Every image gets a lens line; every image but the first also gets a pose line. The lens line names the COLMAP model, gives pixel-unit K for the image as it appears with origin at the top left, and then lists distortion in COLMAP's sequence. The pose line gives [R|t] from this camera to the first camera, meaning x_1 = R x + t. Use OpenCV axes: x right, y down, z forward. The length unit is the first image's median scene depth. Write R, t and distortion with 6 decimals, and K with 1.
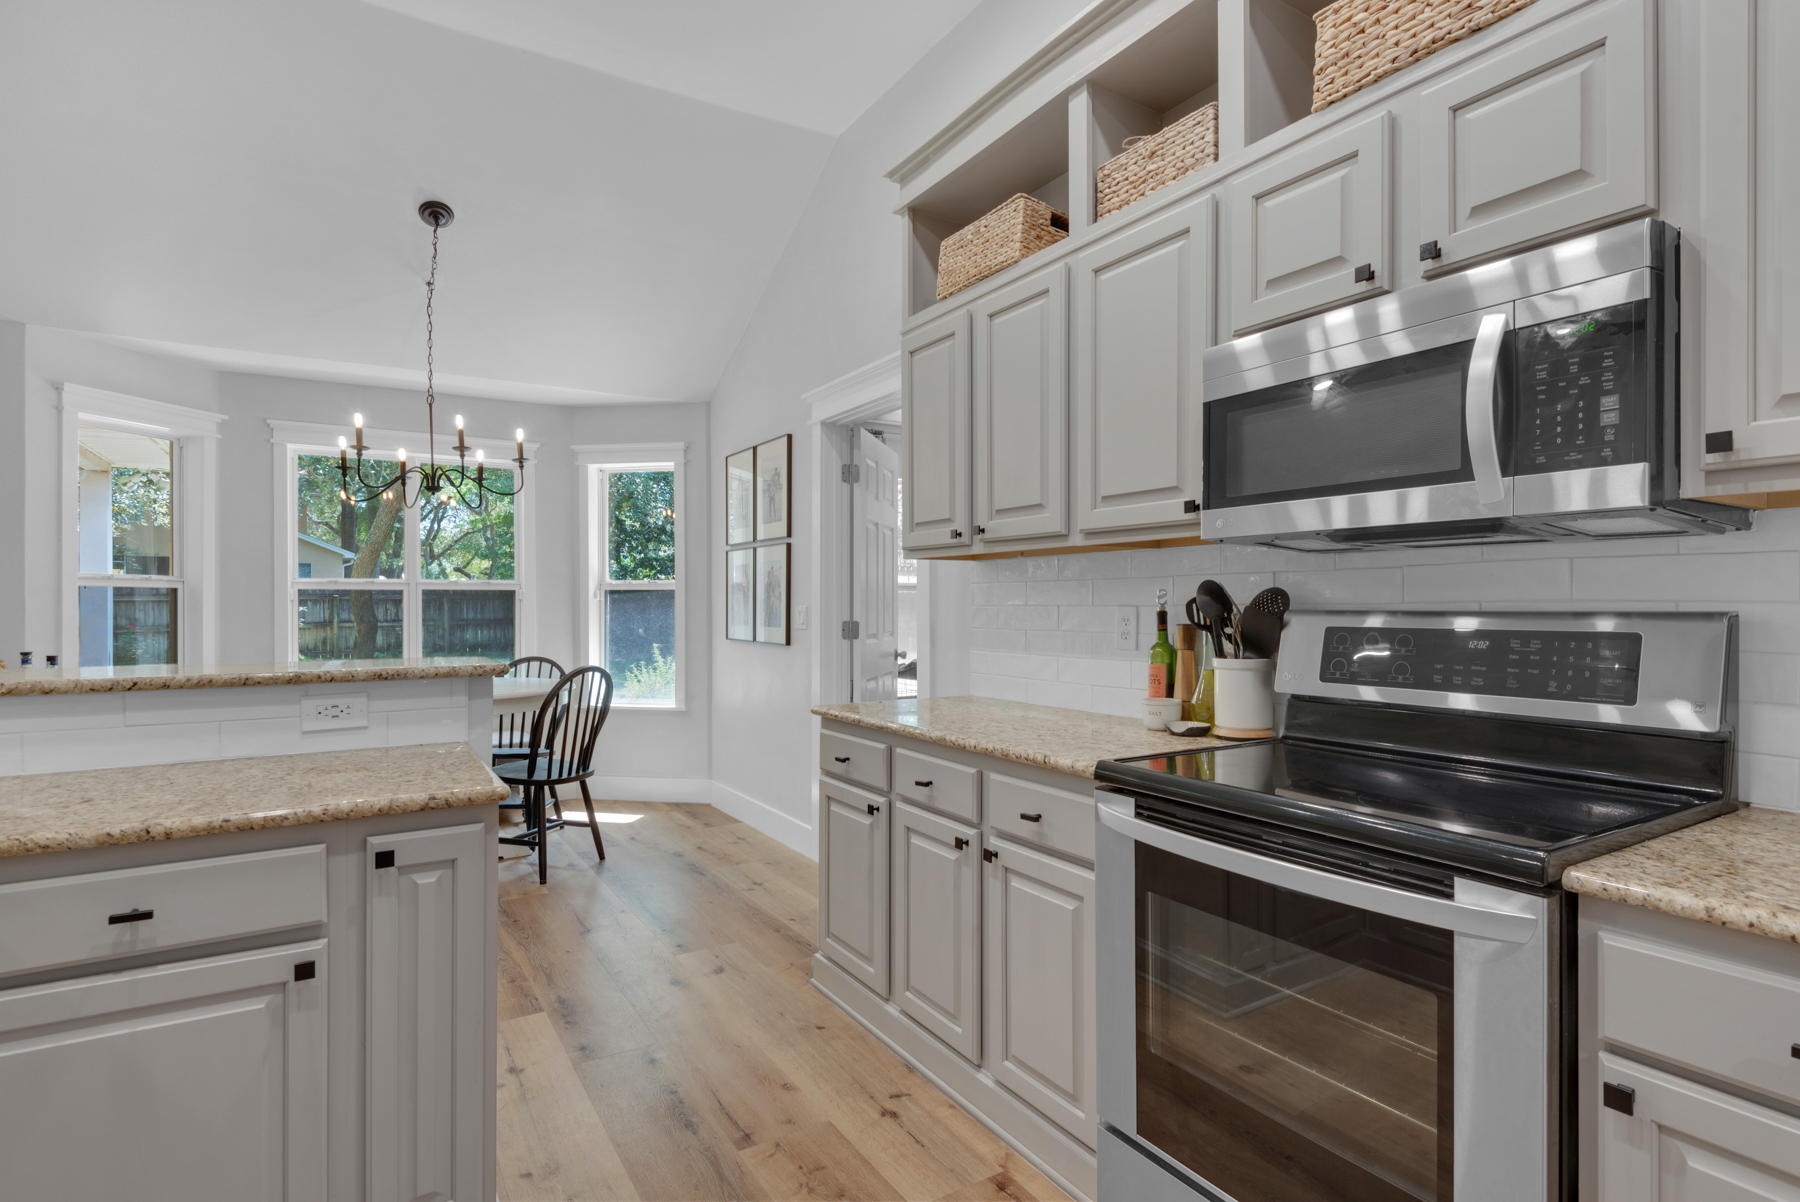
lens RADIAL K [[901.5, 0, 906.1], [0, 901.5, 606.4], [0, 0, 1]] dist [0.034753, -0.021803]
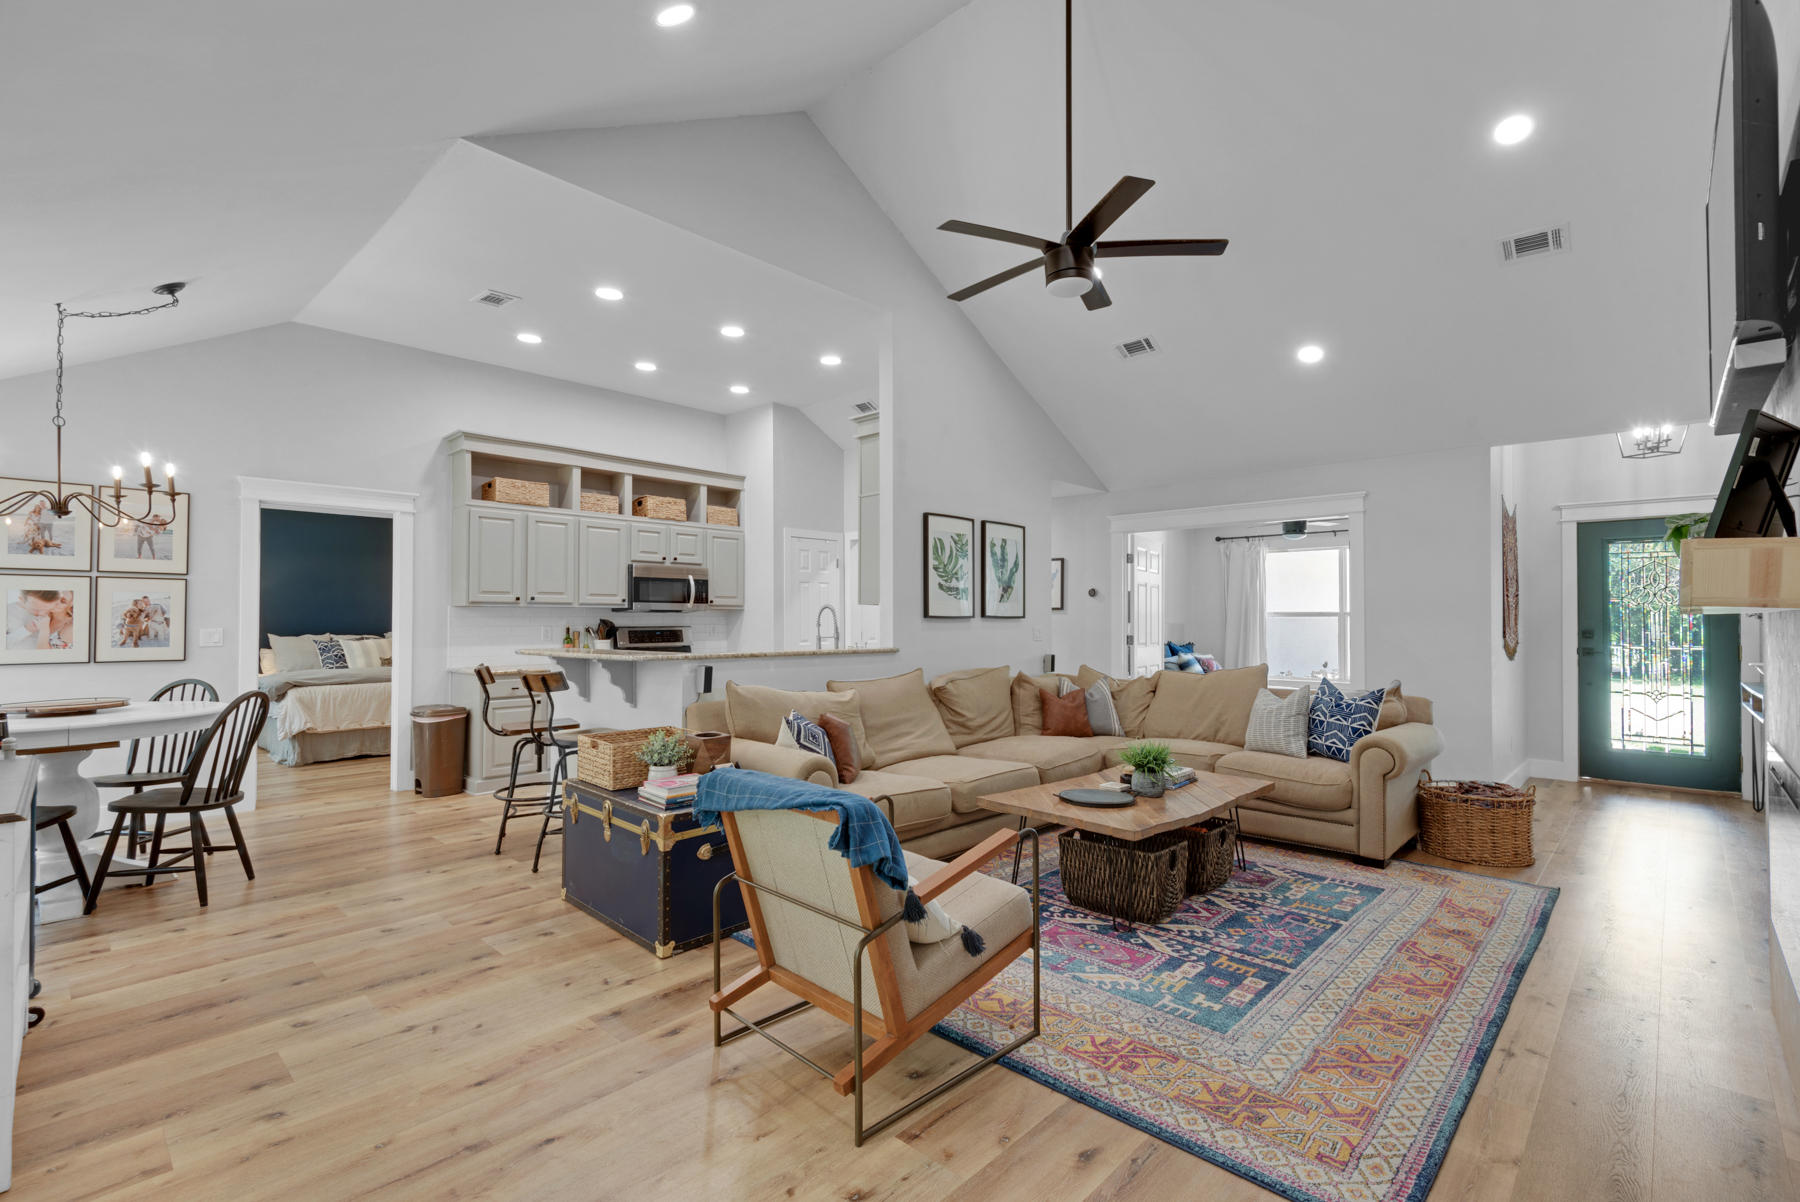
lens RADIAL K [[823.1, 0, 902.9], [0, 823.1, 609.0], [0, 0, 1]] dist [0.026844, -0.021356]
pose [[-0.256377, 0.015856, 0.966447, -1.633956], [0.005645, 0.999873, -0.014907, -0.006262], [-0.966560, 0.001634, -0.256434, 0.352019]]
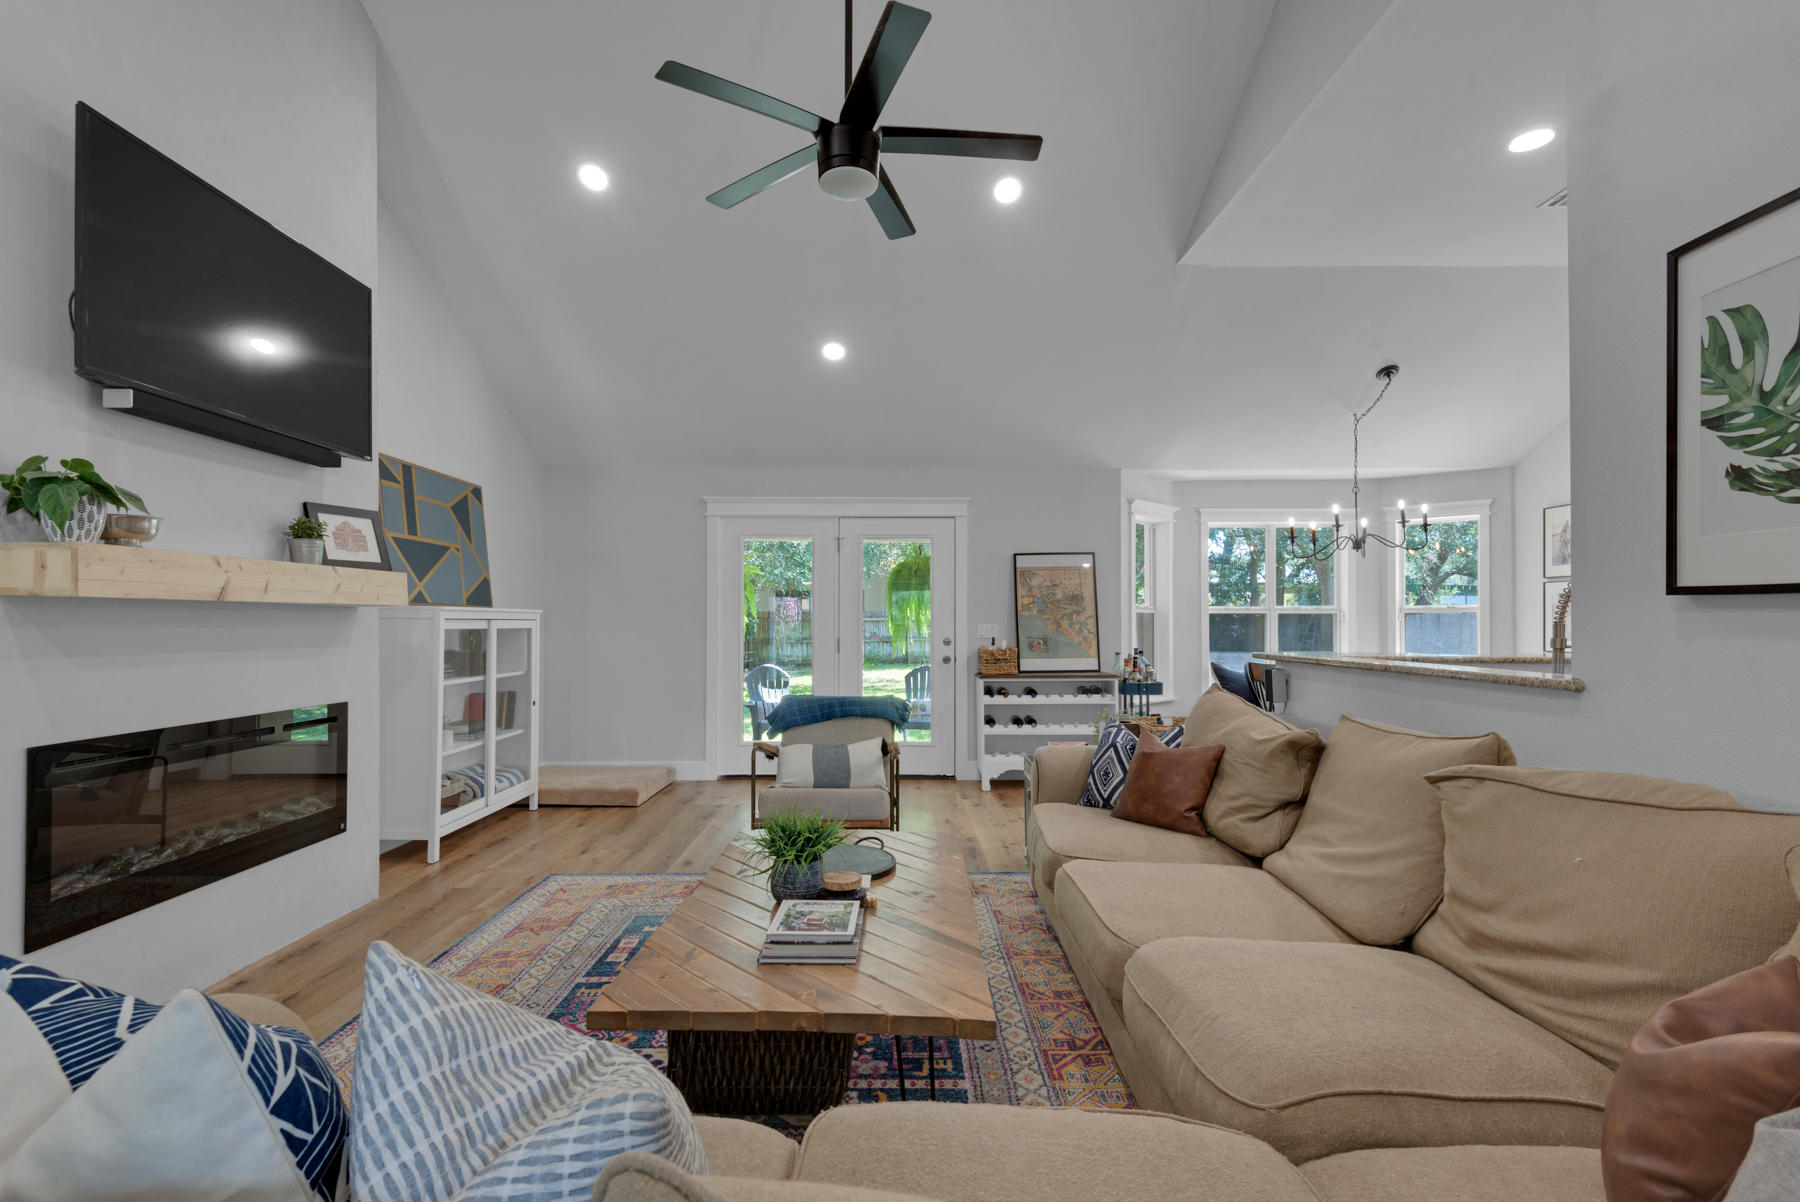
lens RADIAL K [[807.1, 0, 892.5], [0, 807.1, 616.9], [0, 0, 1]] dist [0.036304, -0.018136]
pose [[0.849826, -0.001149, -0.527062, -0.465469], [-0.005372, 0.999927, -0.010841, 0.006300], [0.527036, 0.012044, 0.849758, -0.582902]]
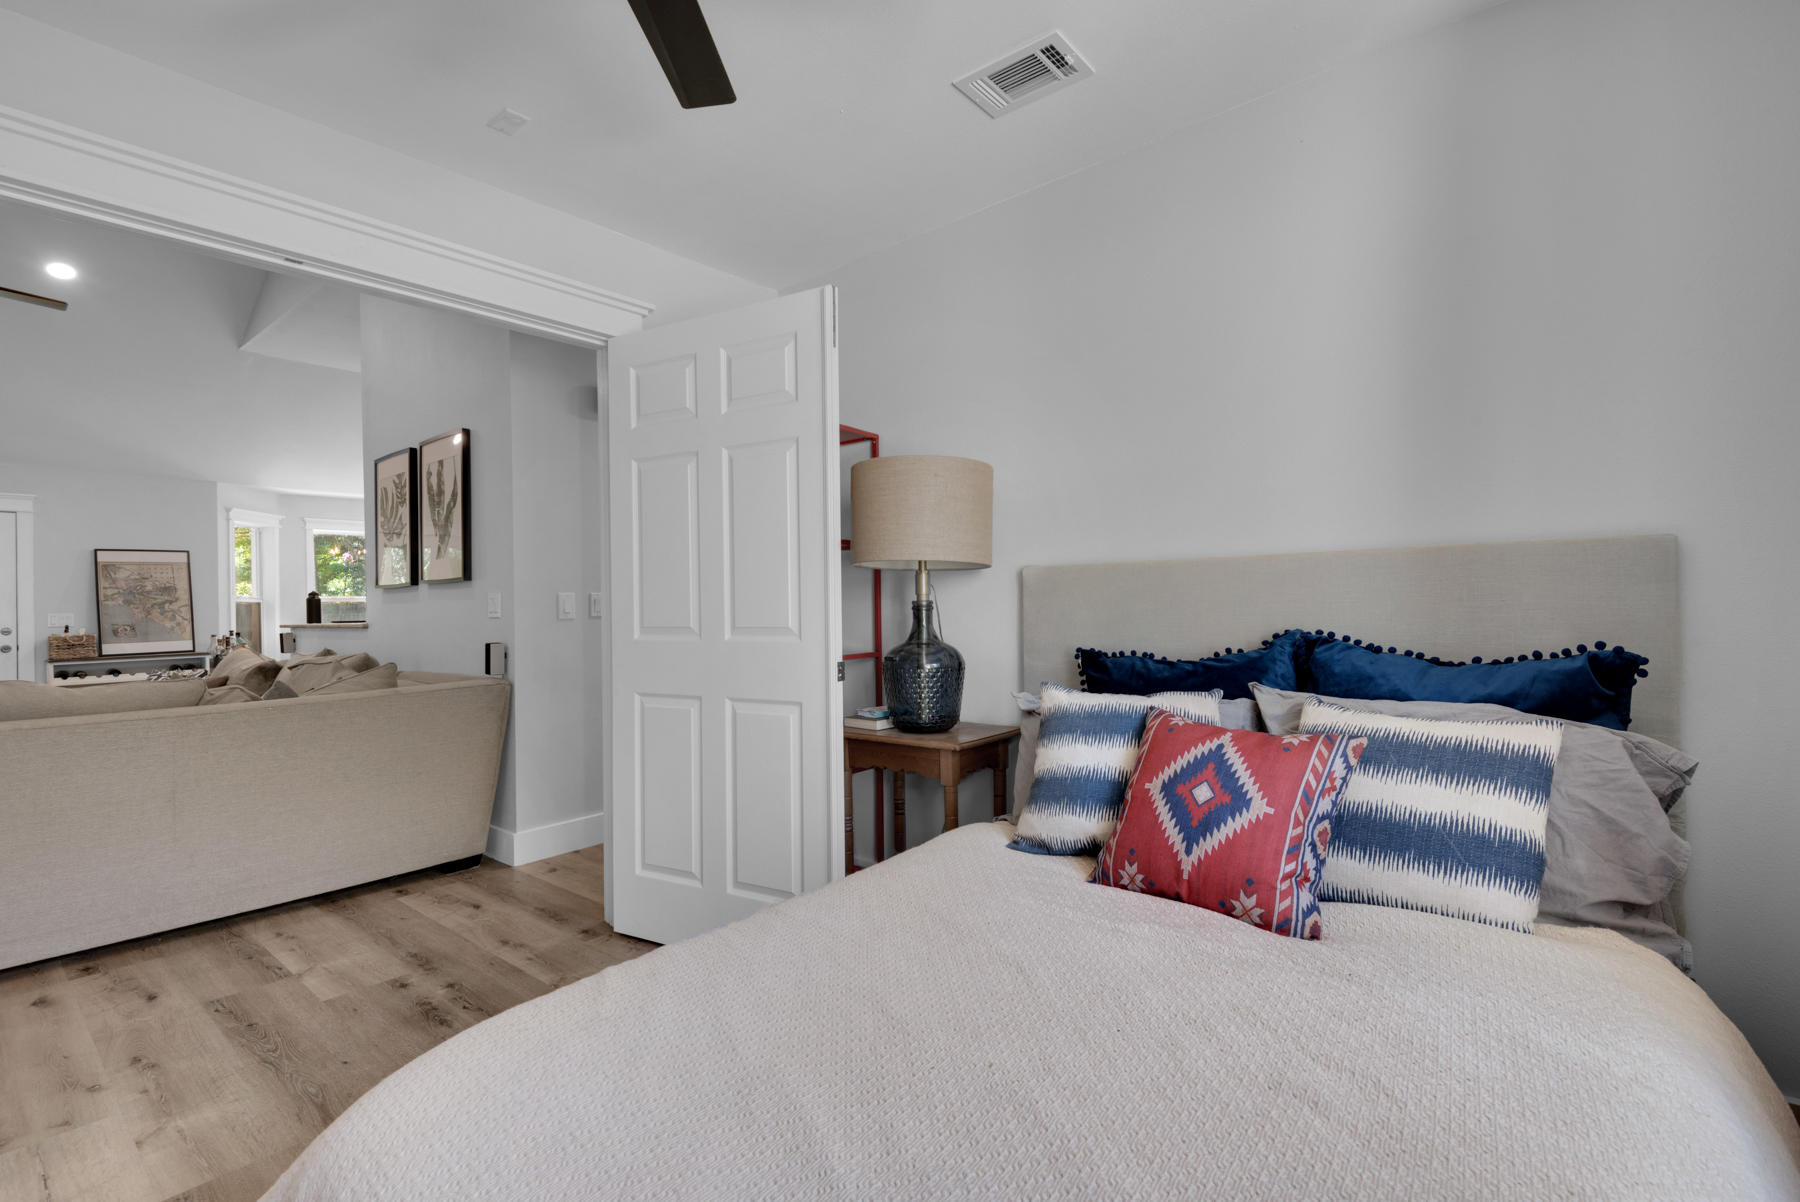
lens RADIAL K [[817.0, 0, 900.0], [0, 817.0, 601.0], [0, 0, 1]] dist [-0.002618, -0.000659]
pose [[0.947352, -0.016861, 0.319749, -0.035249], [0.022364, 0.999658, -0.013546, 0.036991], [-0.319411, 0.019984, 0.947405, -1.295087]]
